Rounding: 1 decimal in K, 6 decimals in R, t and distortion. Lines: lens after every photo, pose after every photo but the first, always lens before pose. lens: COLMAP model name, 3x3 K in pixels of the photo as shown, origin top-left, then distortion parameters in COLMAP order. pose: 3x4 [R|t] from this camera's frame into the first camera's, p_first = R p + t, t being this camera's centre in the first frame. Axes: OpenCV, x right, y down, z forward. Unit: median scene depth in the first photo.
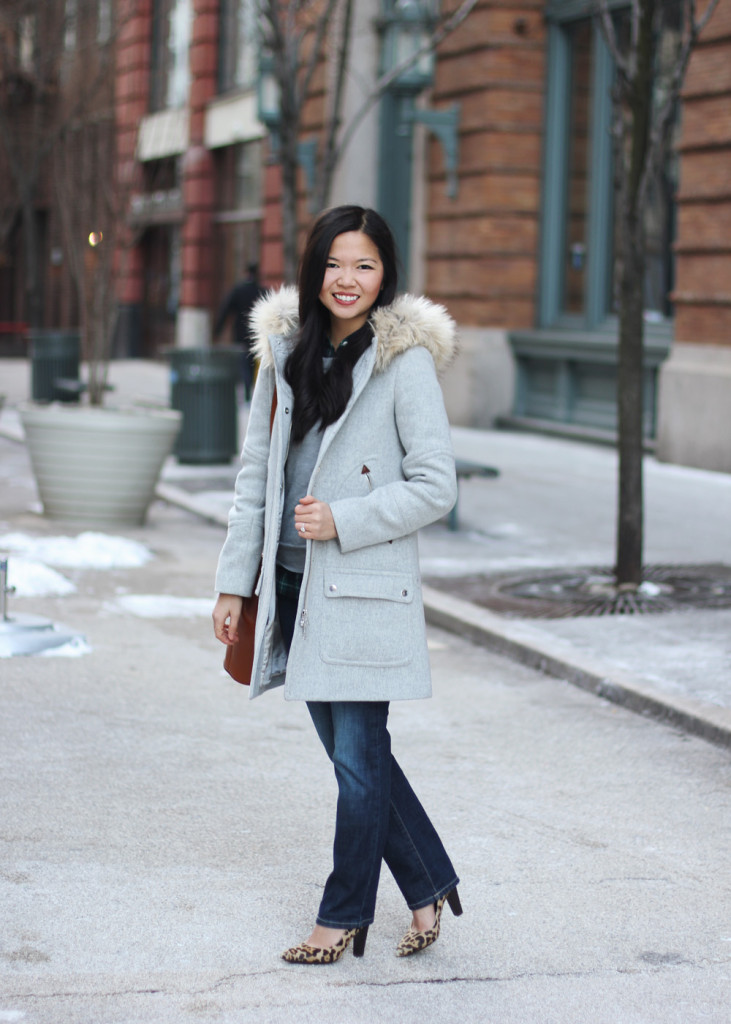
lens RADIAL K [[2618.8, 0, 365.5], [0, 2618.8, 512.0], [0, 0, 1]] dist [-0.119166, -0.021313]
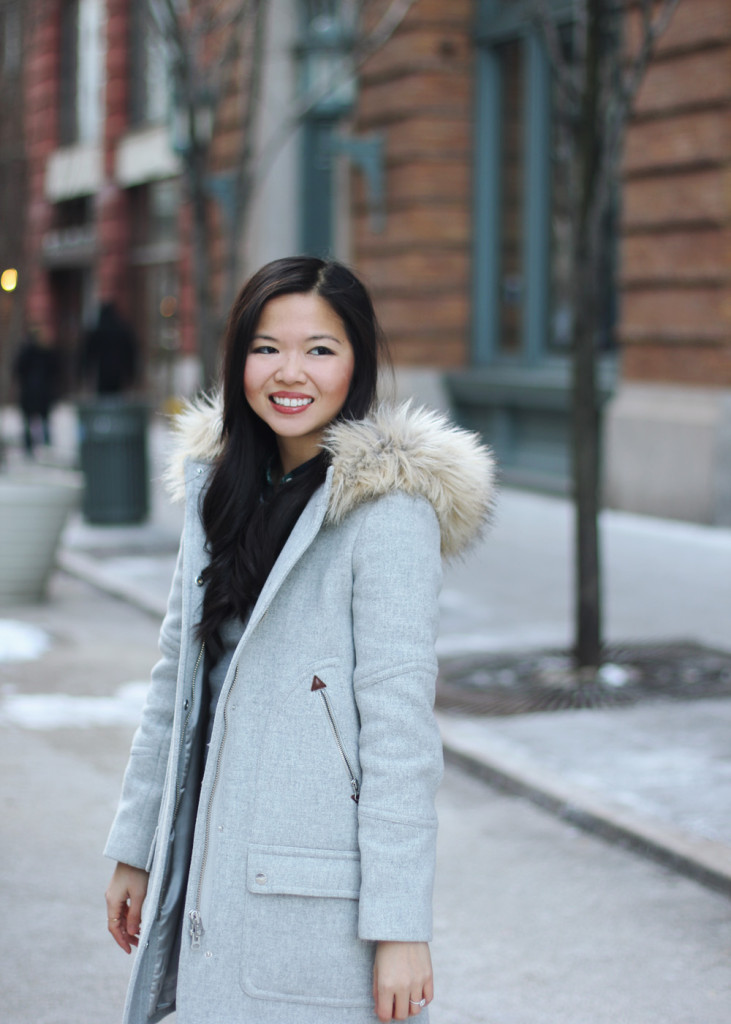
lens RADIAL K [[2618.8, 0, 365.5], [0, 2618.8, 512.0], [0, 0, 1]] dist [-0.119166, -0.021313]
pose [[0.999374, -0.024640, 0.025395, 0.006163], [0.024951, 0.999617, -0.011993, -0.020564], [-0.025090, 0.012620, 0.999606, 0.153689]]
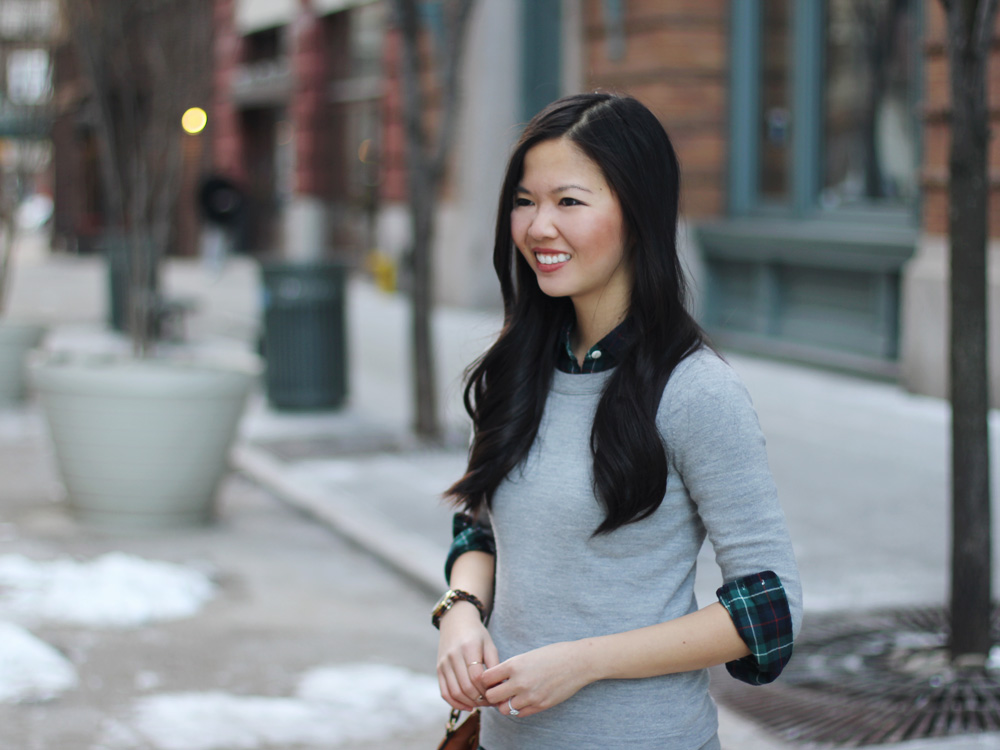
lens RADIAL K [[2665.7, 0, 500.0], [0, 2665.7, 375.0], [0, 0, 1]] dist [-0.075517, -0.412527]
pose [[0.999705, -0.024258, -0.001182, -0.009299], [0.024248, 0.999675, -0.007806, -0.043913], [0.001371, 0.007775, 0.999969, 0.459869]]
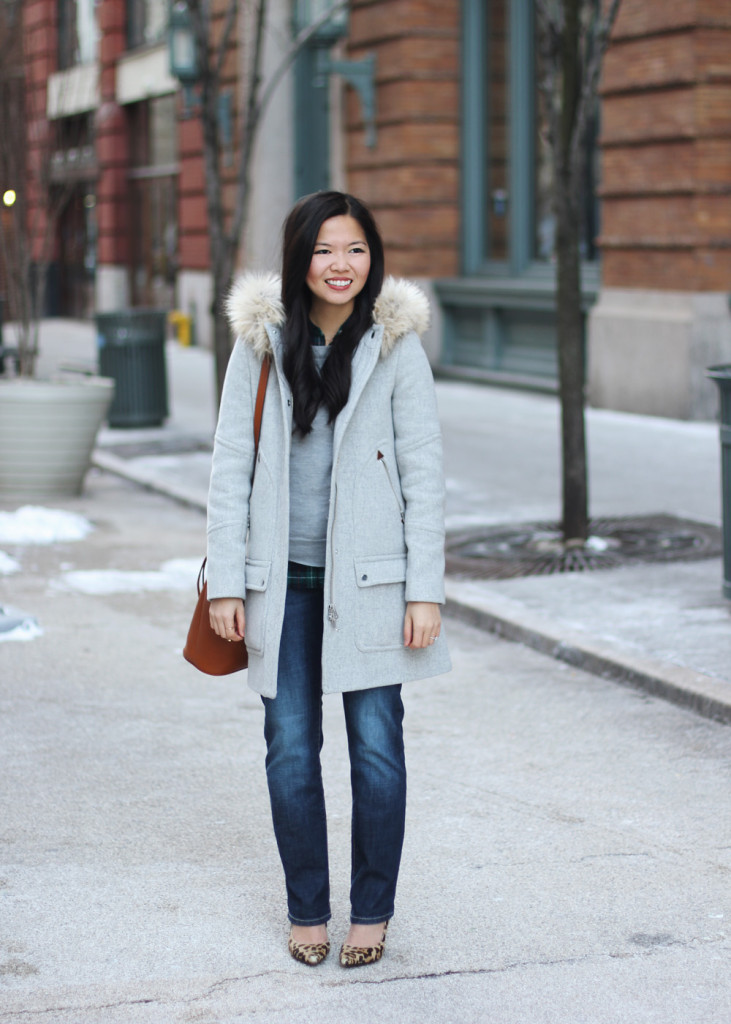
lens RADIAL K [[2618.8, 0, 365.5], [0, 2618.8, 512.0], [0, 0, 1]] dist [-0.119166, -0.021313]
pose [[0.998745, -0.040143, 0.029952, -0.010805], [0.039474, 0.998965, 0.022621, -0.010662], [-0.030829, -0.021410, 0.999295, 0.007076]]
